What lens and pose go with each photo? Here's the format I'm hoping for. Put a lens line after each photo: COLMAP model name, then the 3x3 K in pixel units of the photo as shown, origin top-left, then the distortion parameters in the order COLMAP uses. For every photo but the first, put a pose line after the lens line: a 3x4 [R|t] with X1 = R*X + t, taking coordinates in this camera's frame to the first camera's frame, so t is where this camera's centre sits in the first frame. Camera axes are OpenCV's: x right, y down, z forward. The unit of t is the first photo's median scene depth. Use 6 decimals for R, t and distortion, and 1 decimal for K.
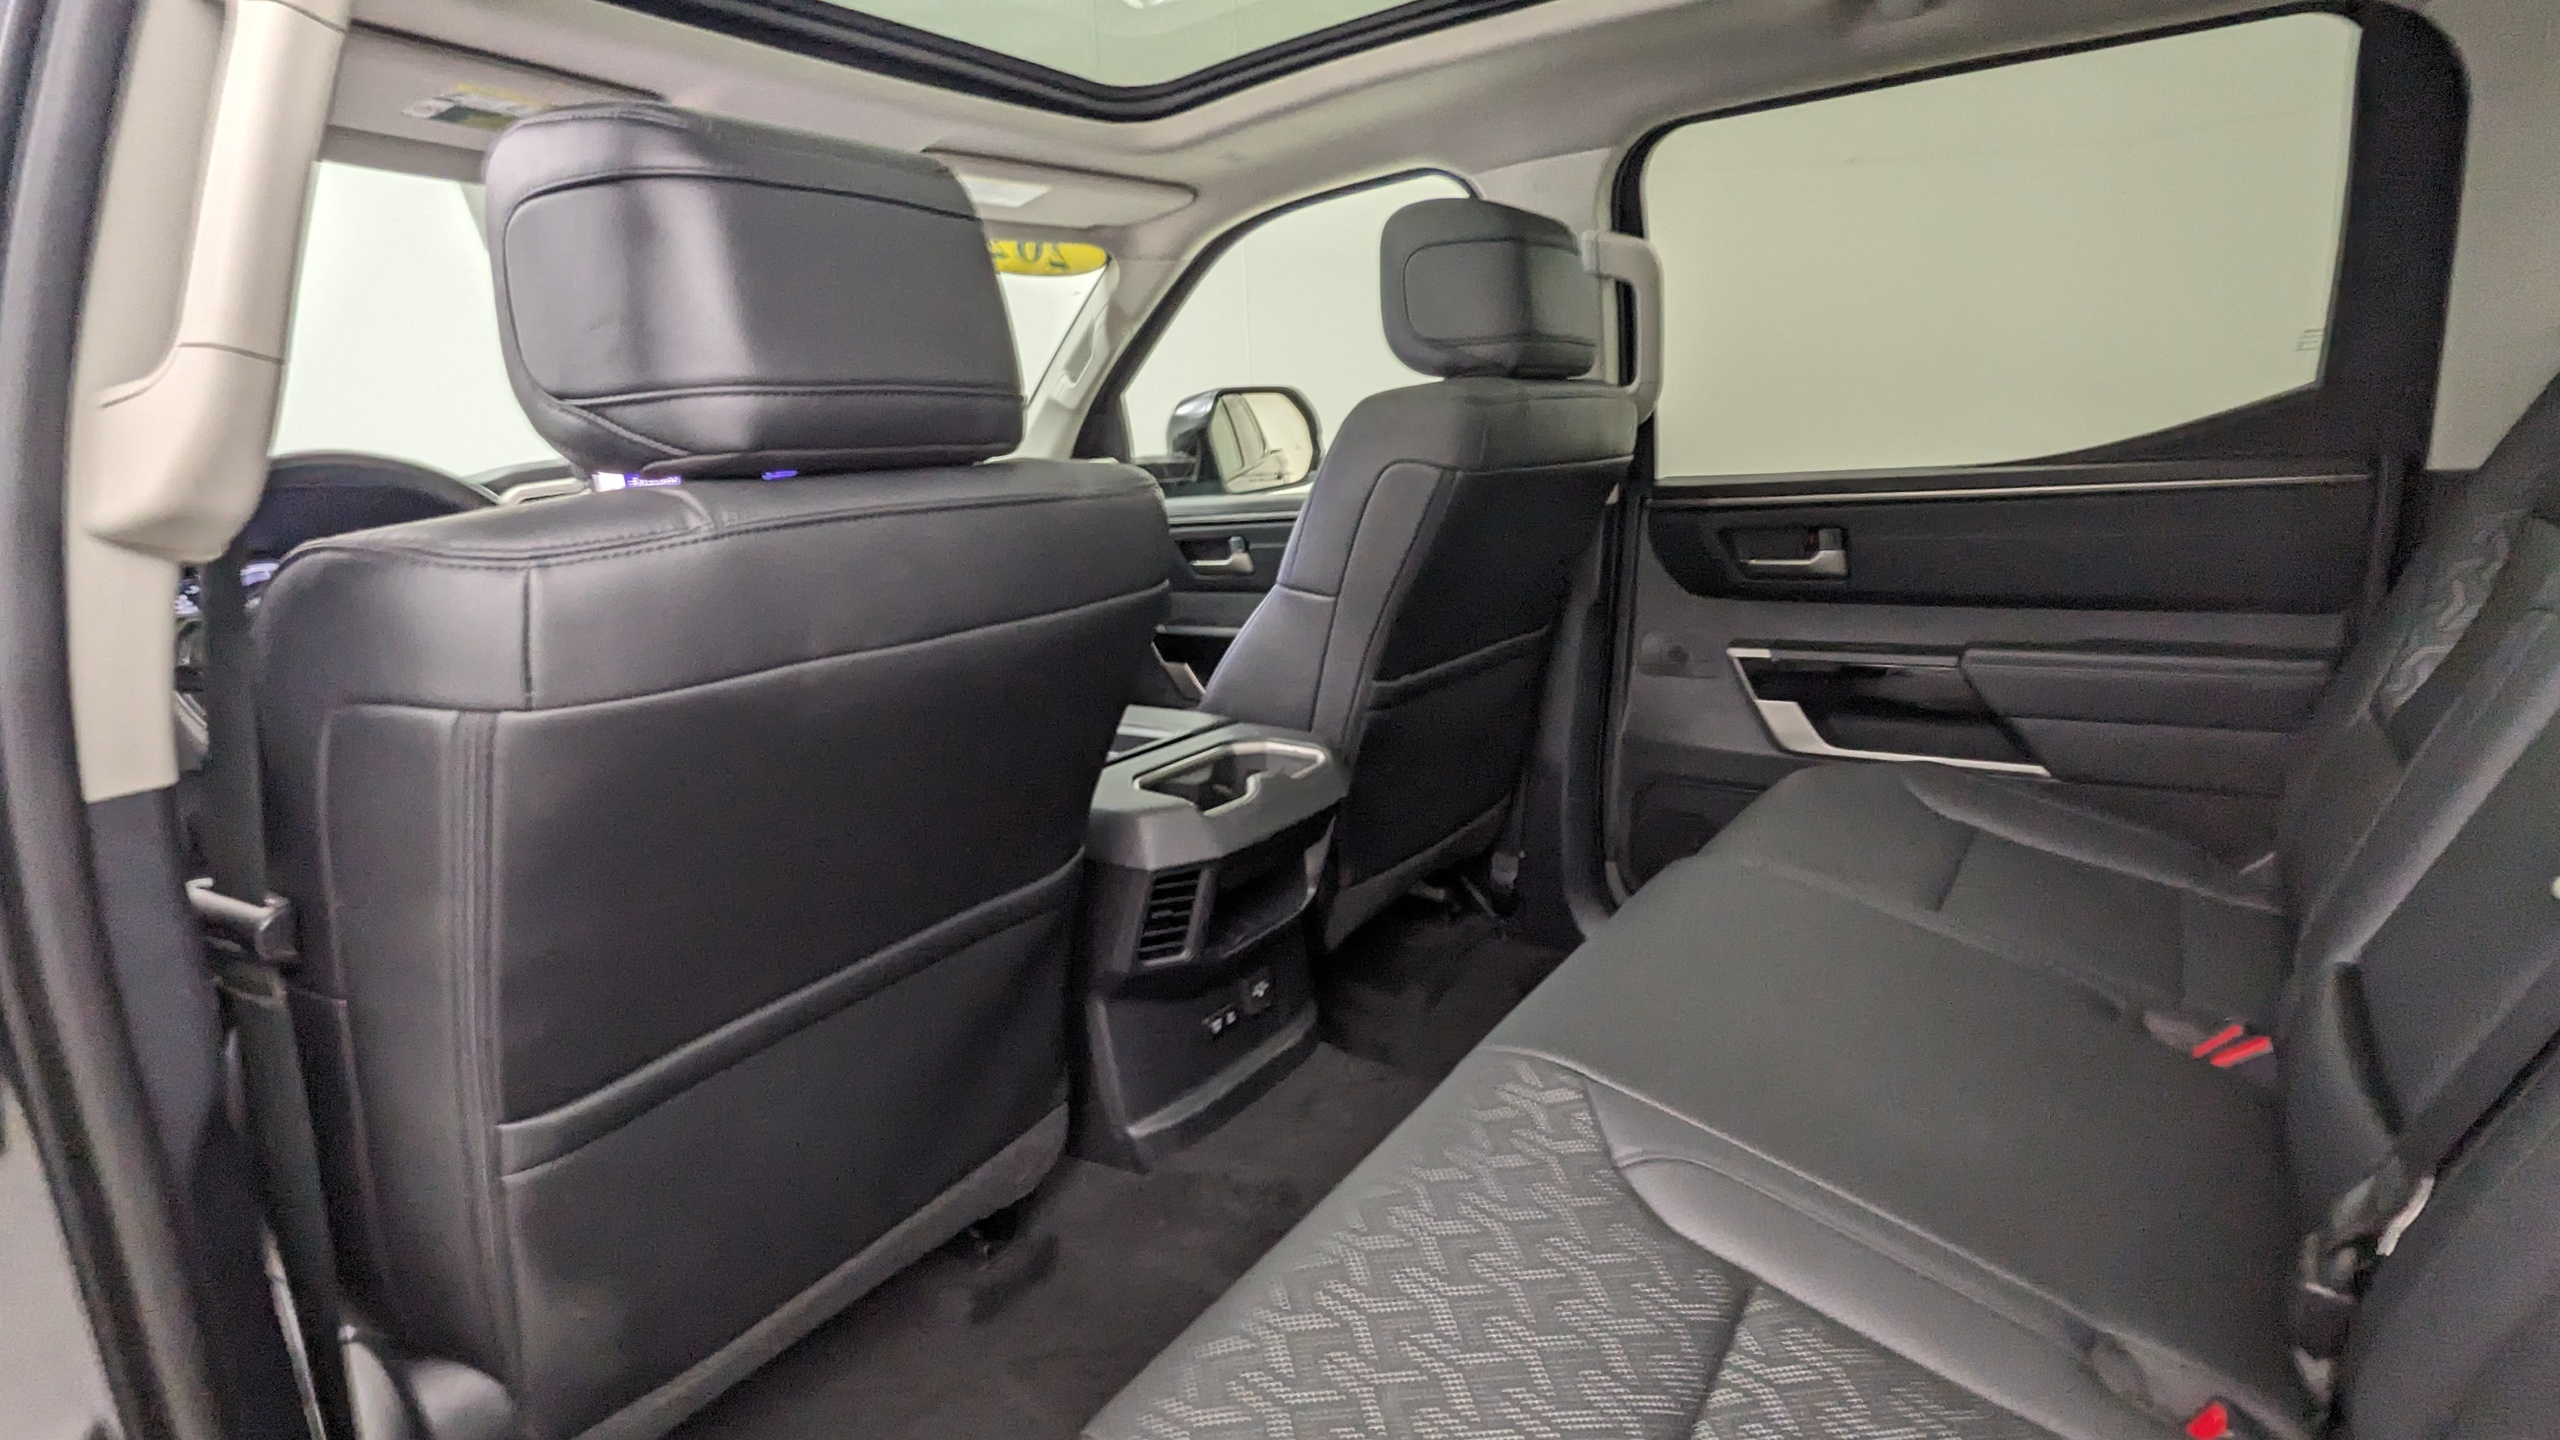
lens RADIAL K [[1243.2, 0, 1284.7], [0, 1243.2, 720.5], [0, 0, 1]] dist [0.003980, -0.000859]
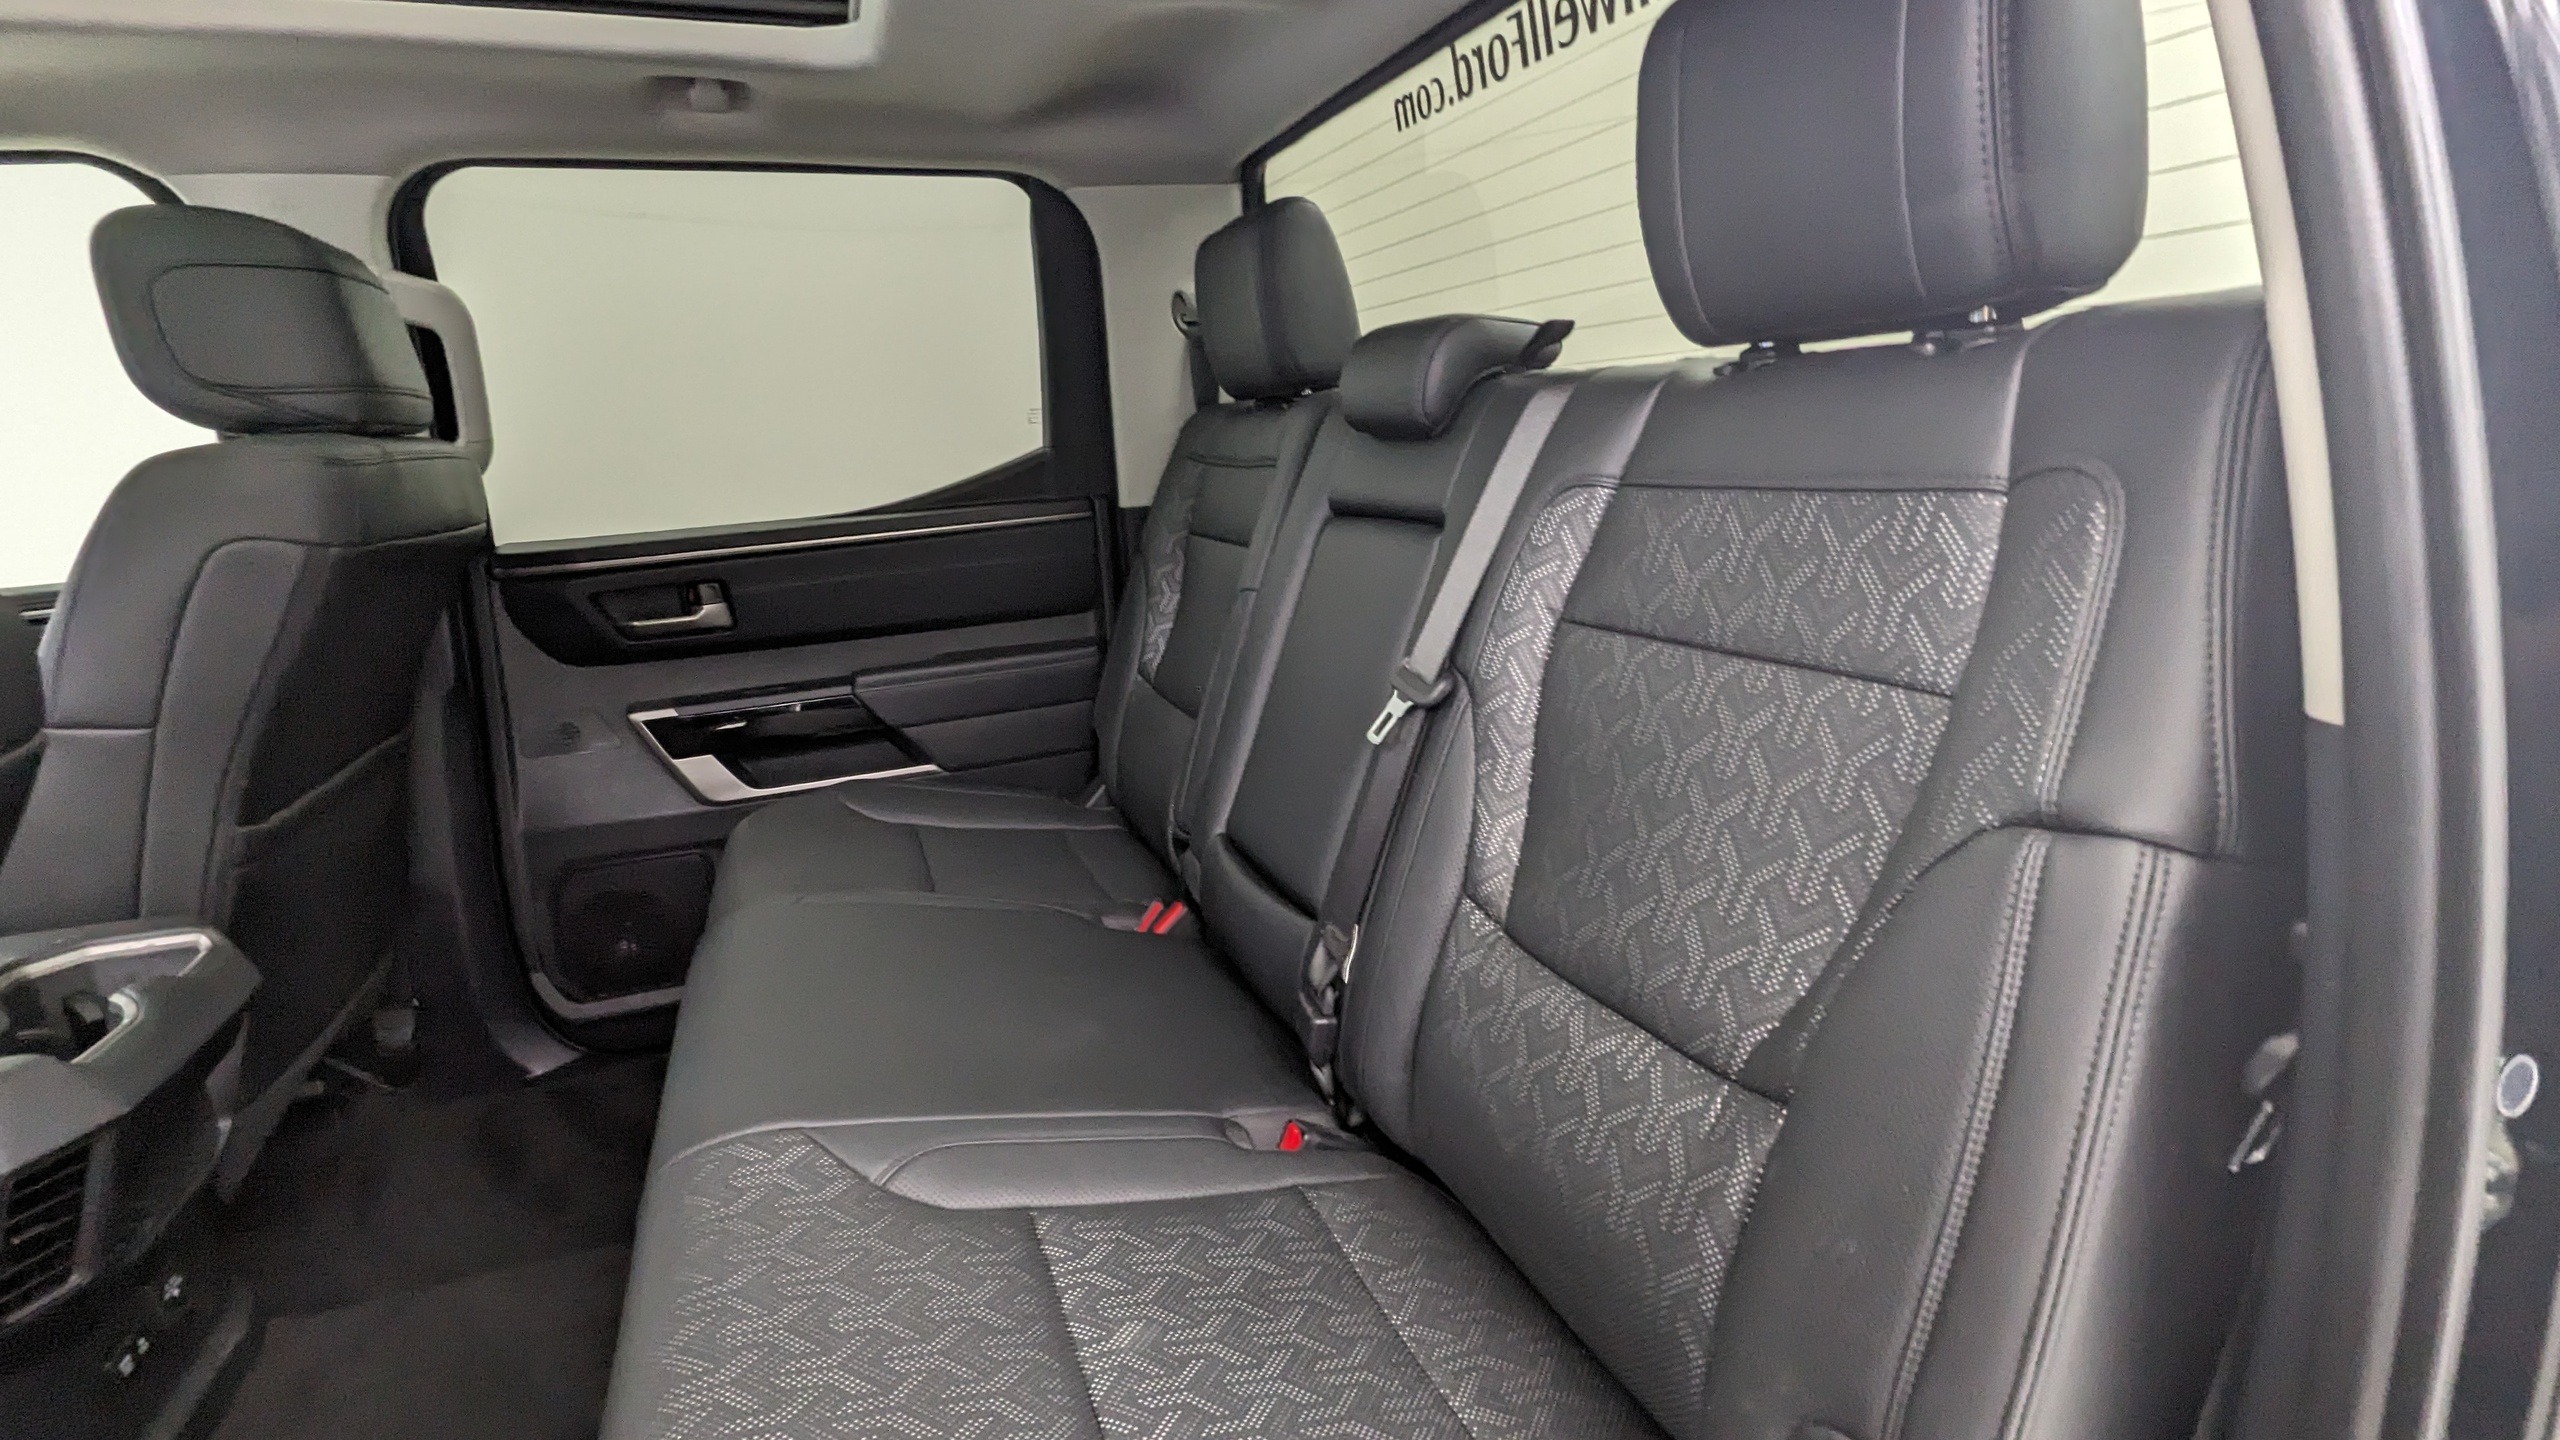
lens RADIAL K [[1243.2, 0, 1284.7], [0, 1243.2, 720.5], [0, 0, 1]] dist [0.003980, -0.000859]
pose [[0.555691, -0.173009, 0.813188, -0.182695], [0.209658, 0.975658, 0.064305, -0.010699], [-0.804519, 0.134757, 0.578437, 0.037813]]
